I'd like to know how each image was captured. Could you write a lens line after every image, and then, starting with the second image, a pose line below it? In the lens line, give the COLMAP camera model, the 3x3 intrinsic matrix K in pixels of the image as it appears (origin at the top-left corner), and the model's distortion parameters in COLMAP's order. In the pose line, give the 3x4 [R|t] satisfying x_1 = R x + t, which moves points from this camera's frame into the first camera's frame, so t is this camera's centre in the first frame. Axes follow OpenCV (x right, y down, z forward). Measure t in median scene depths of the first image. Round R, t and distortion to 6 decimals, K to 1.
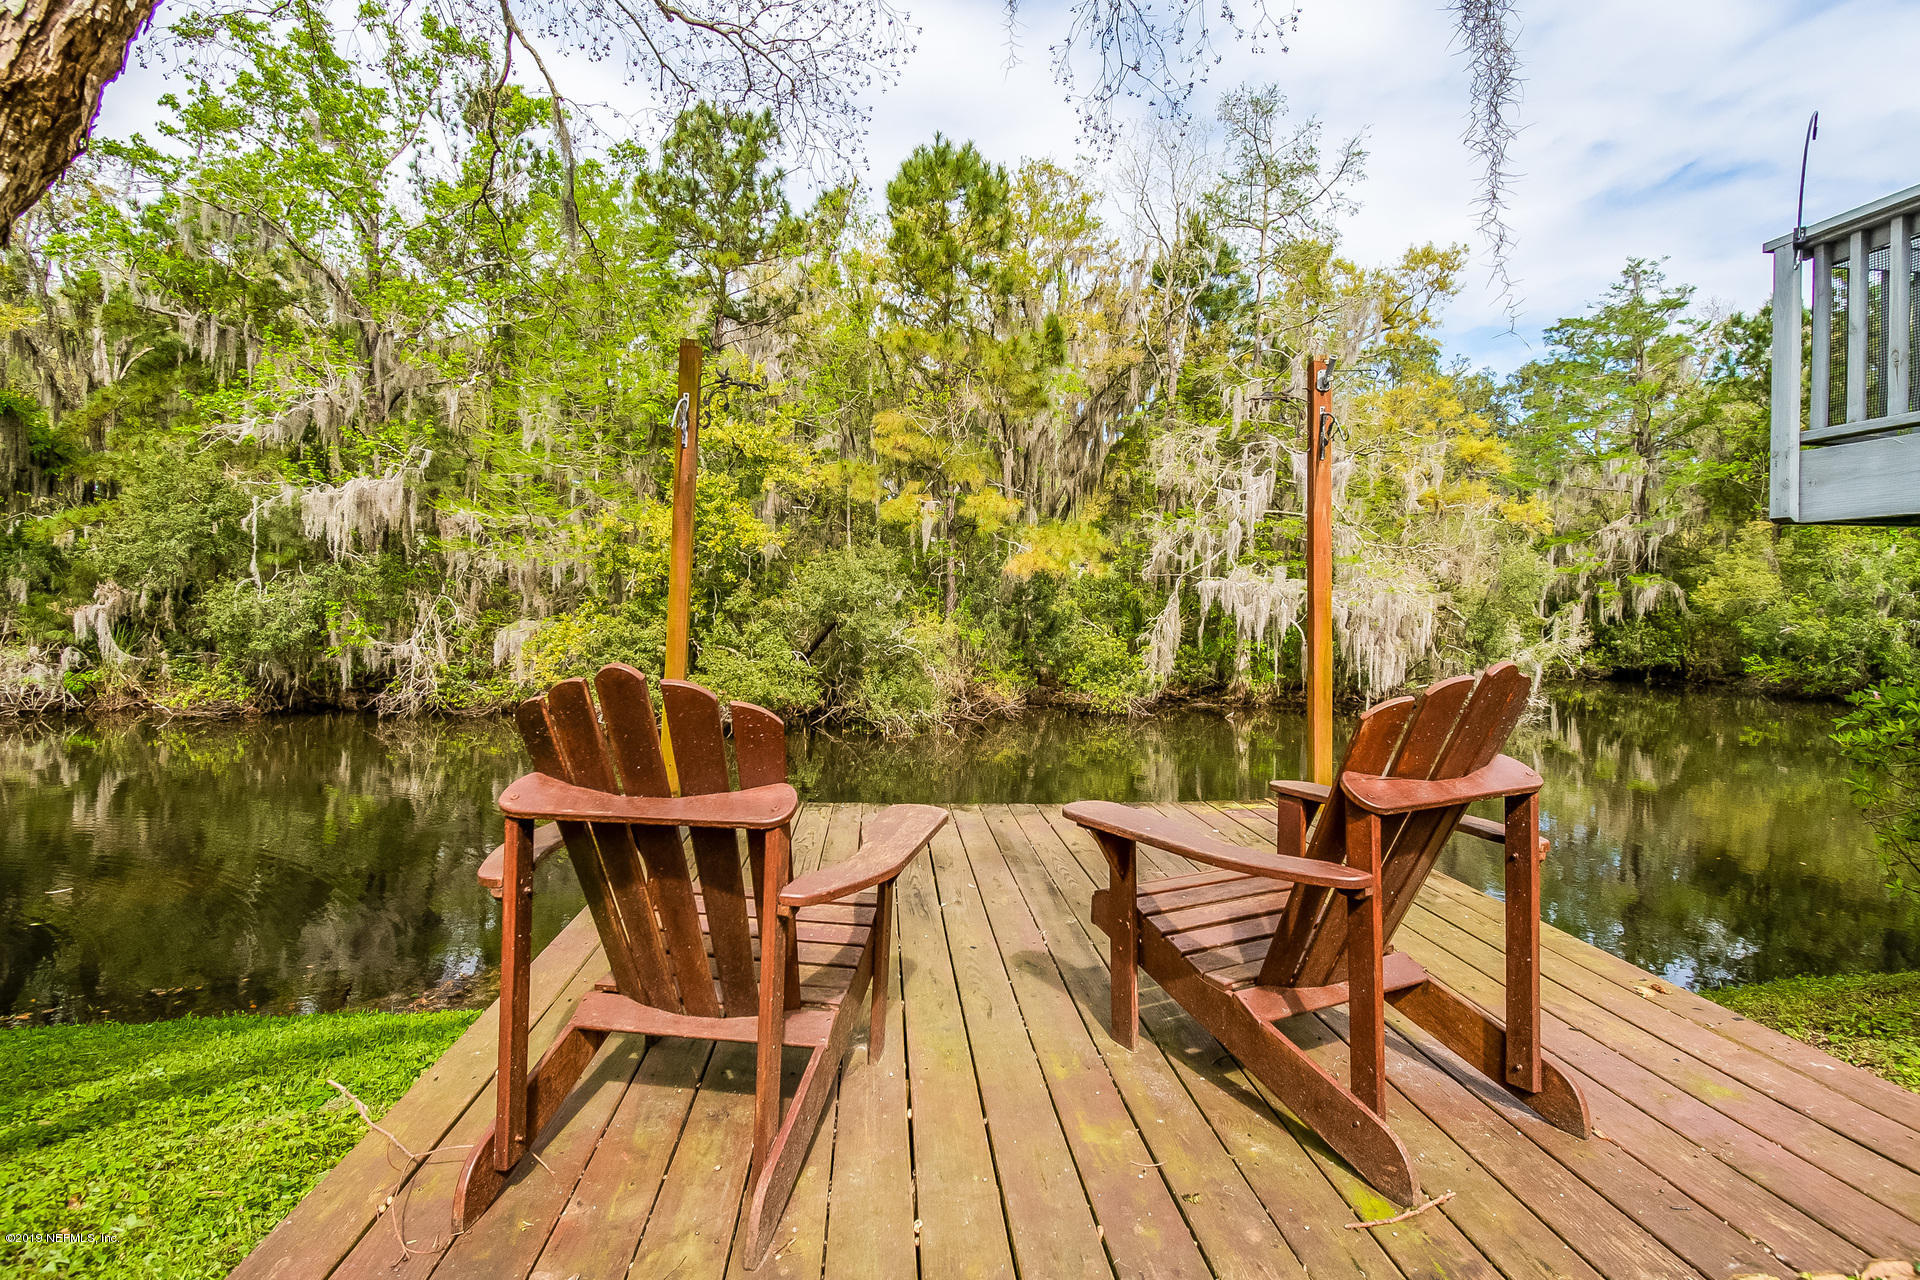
lens RADIAL K [[1008.2, 0, 919.6], [0, 1008.2, 610.7], [0, 0, 1]] dist [0.002843, -0.004435]
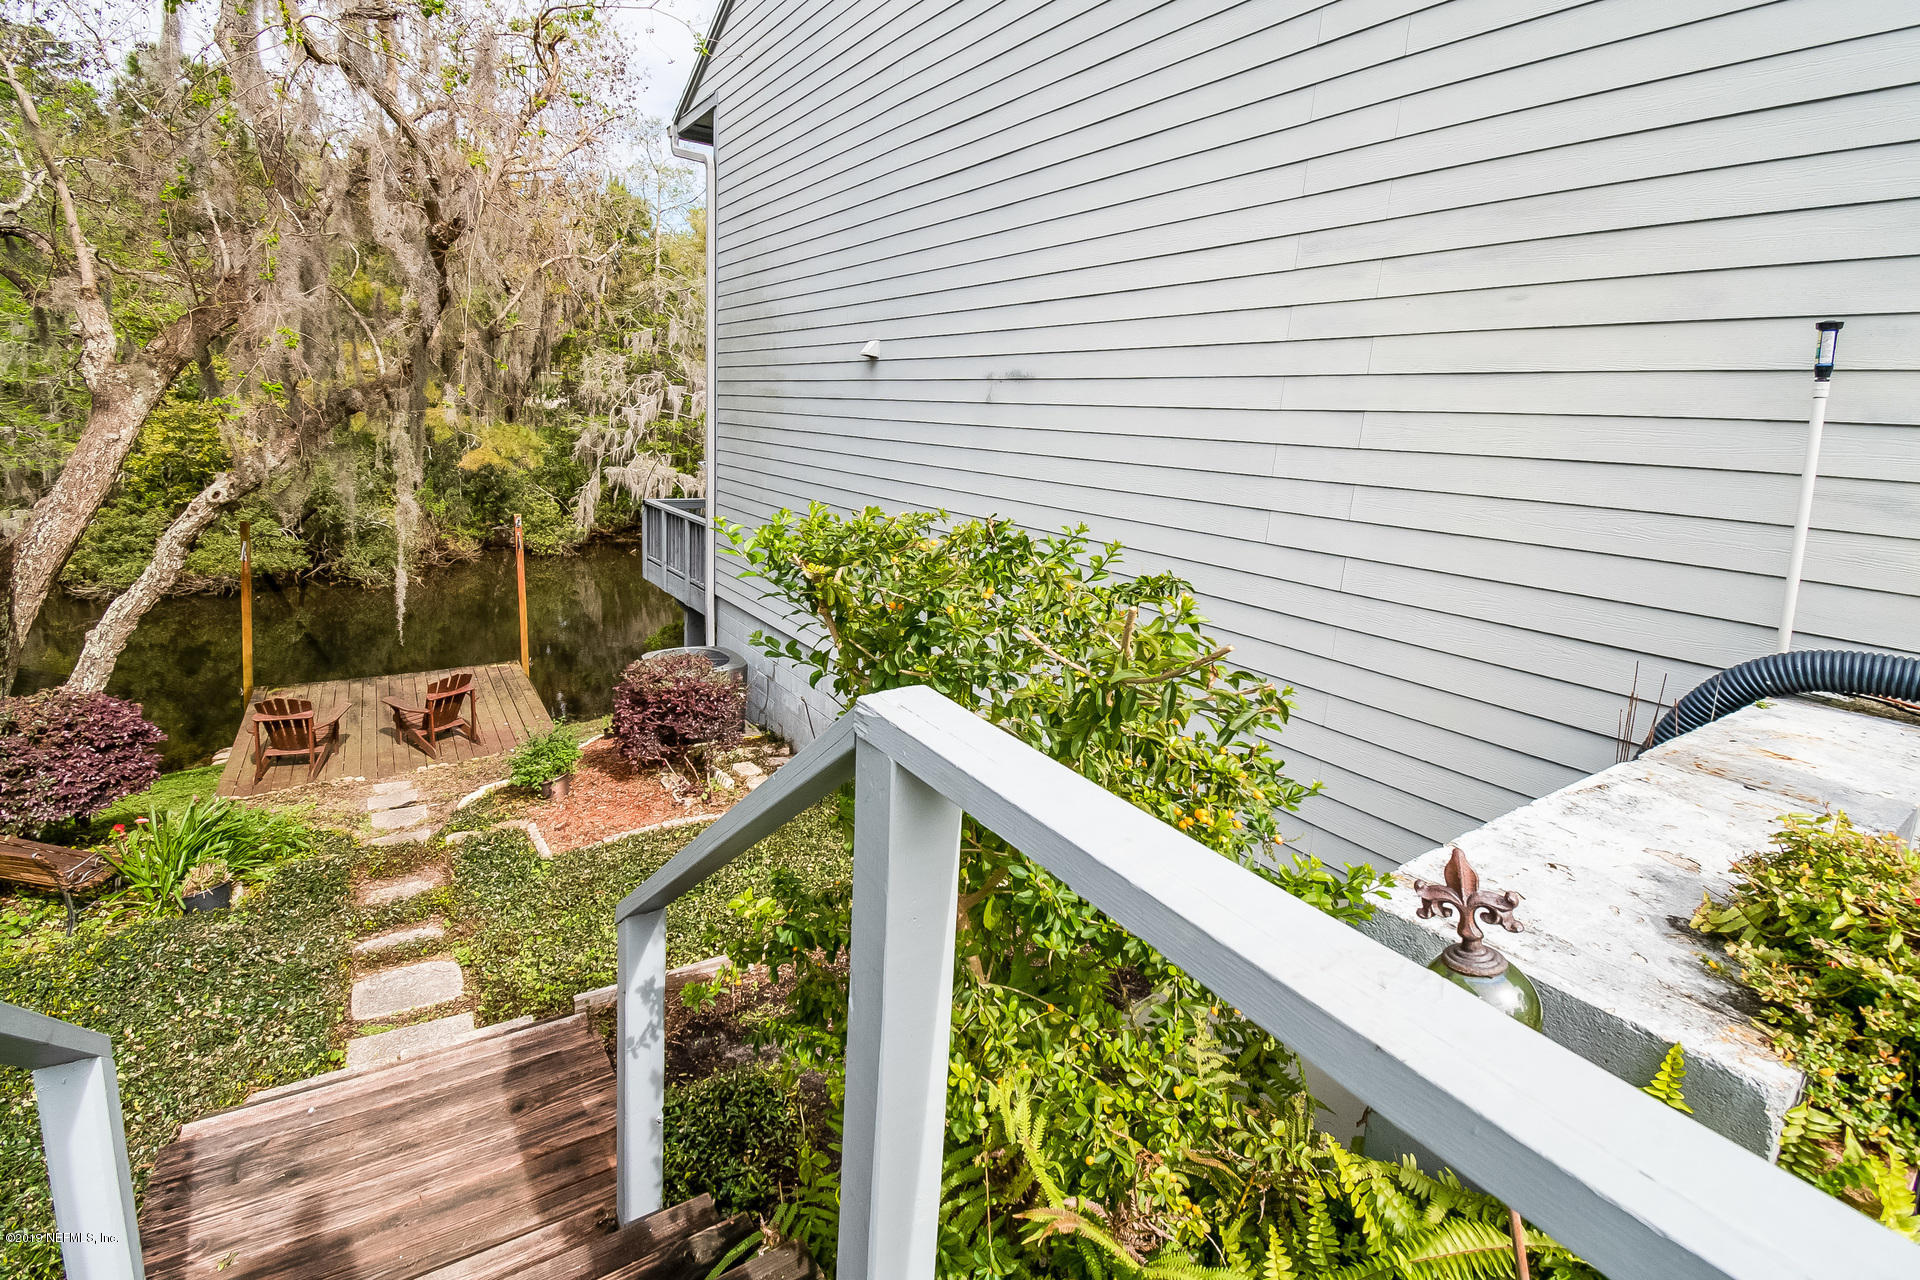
lens RADIAL K [[864.6, 0, 956.6], [0, 864.6, 556.5], [0, 0, 1]] dist [0.016656, -0.011801]
pose [[0.854868, -0.054780, 0.515946, 0.034407], [-0.038851, 0.984861, 0.168938, -0.113894], [-0.517389, -0.164464, 0.839798, -0.336565]]
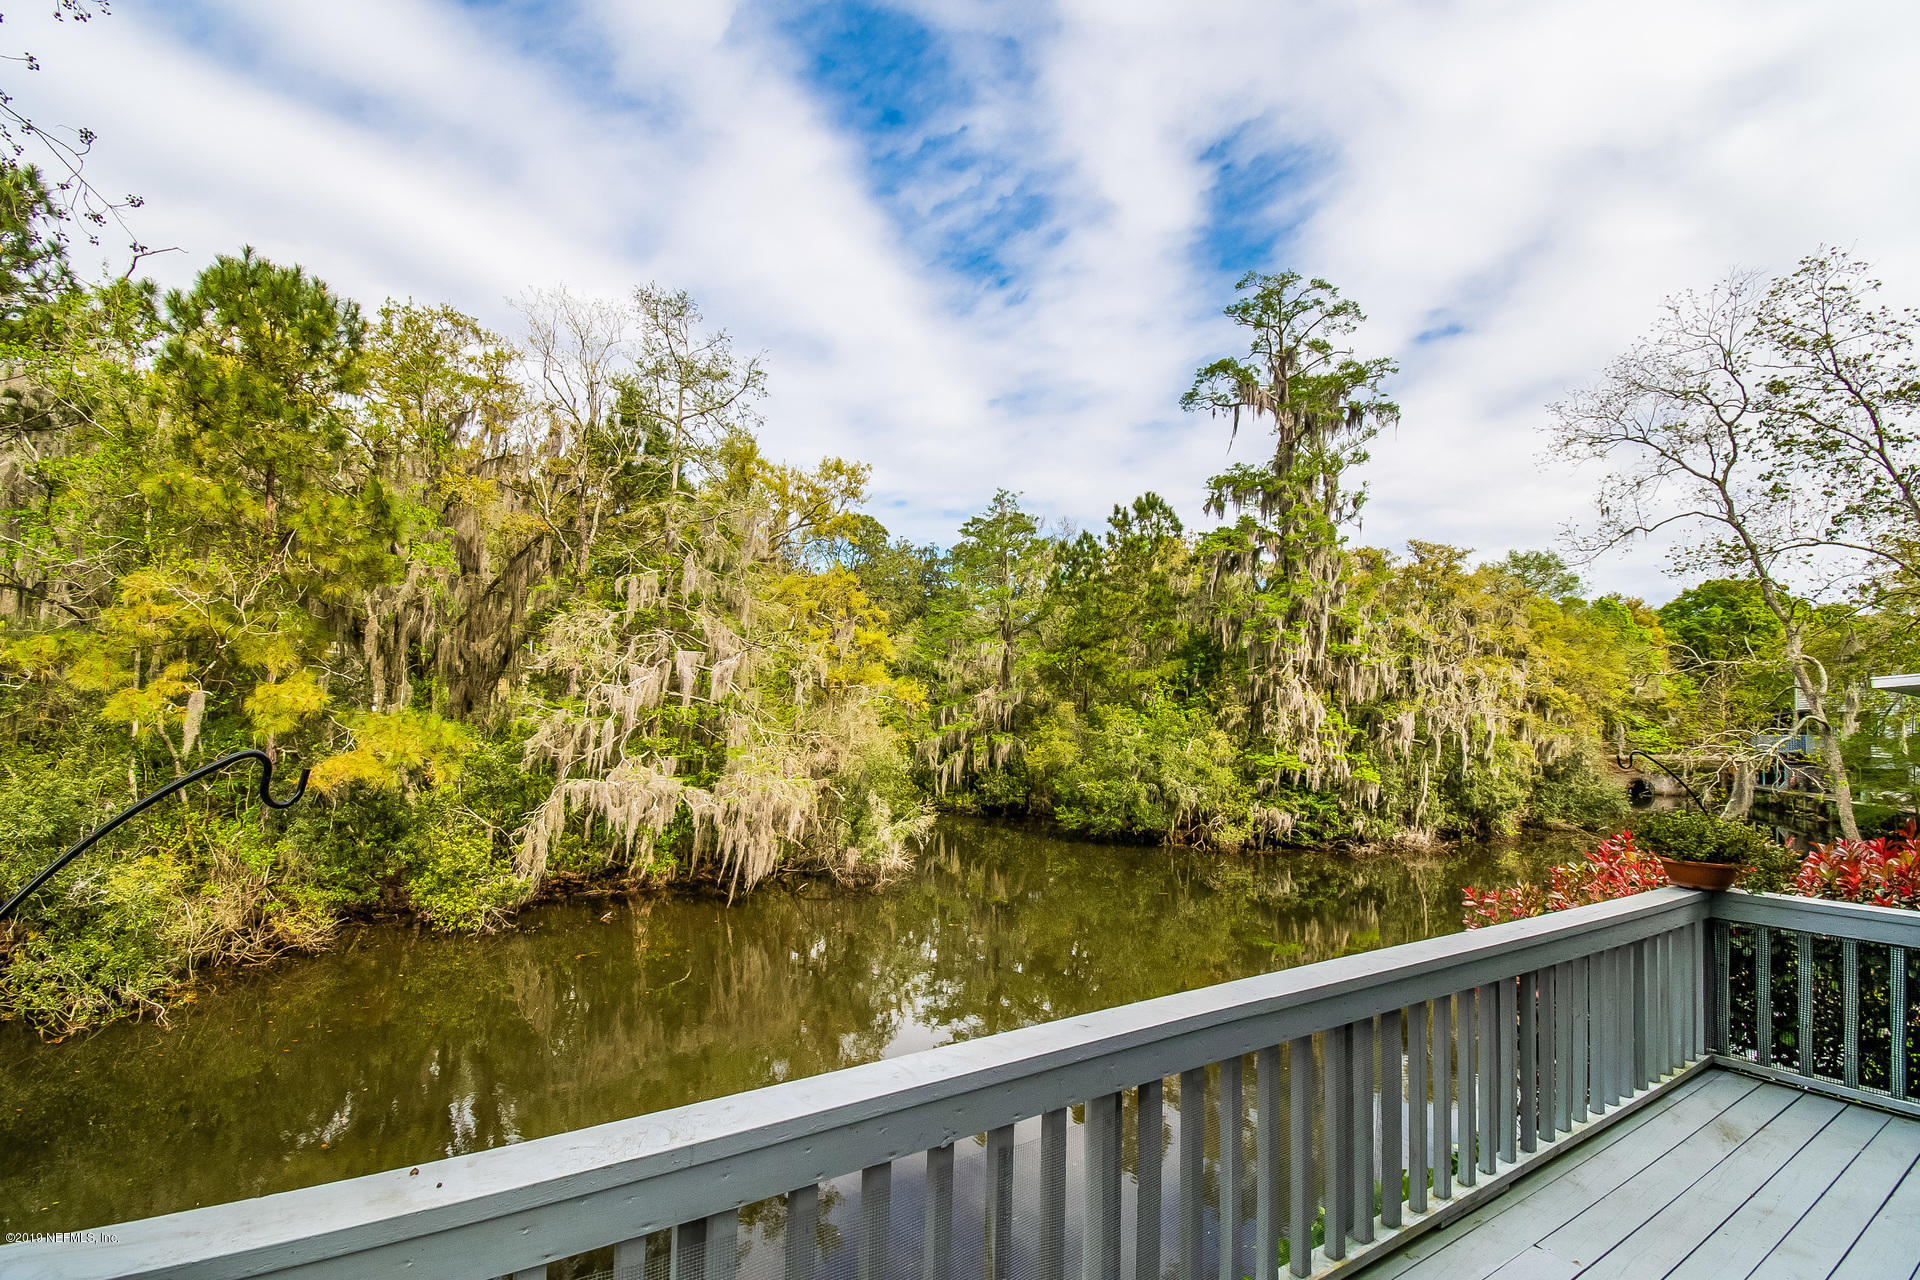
lens RADIAL K [[864.6, 0, 940.0], [0, 864.6, 671.8], [0, 0, 1]] dist [0.016656, -0.011801]
pose [[0.875224, 0.038629, 0.482173, 0.148395], [-0.017517, 0.998683, -0.048213, -0.079415], [-0.483401, 0.033751, 0.874748, 0.089862]]
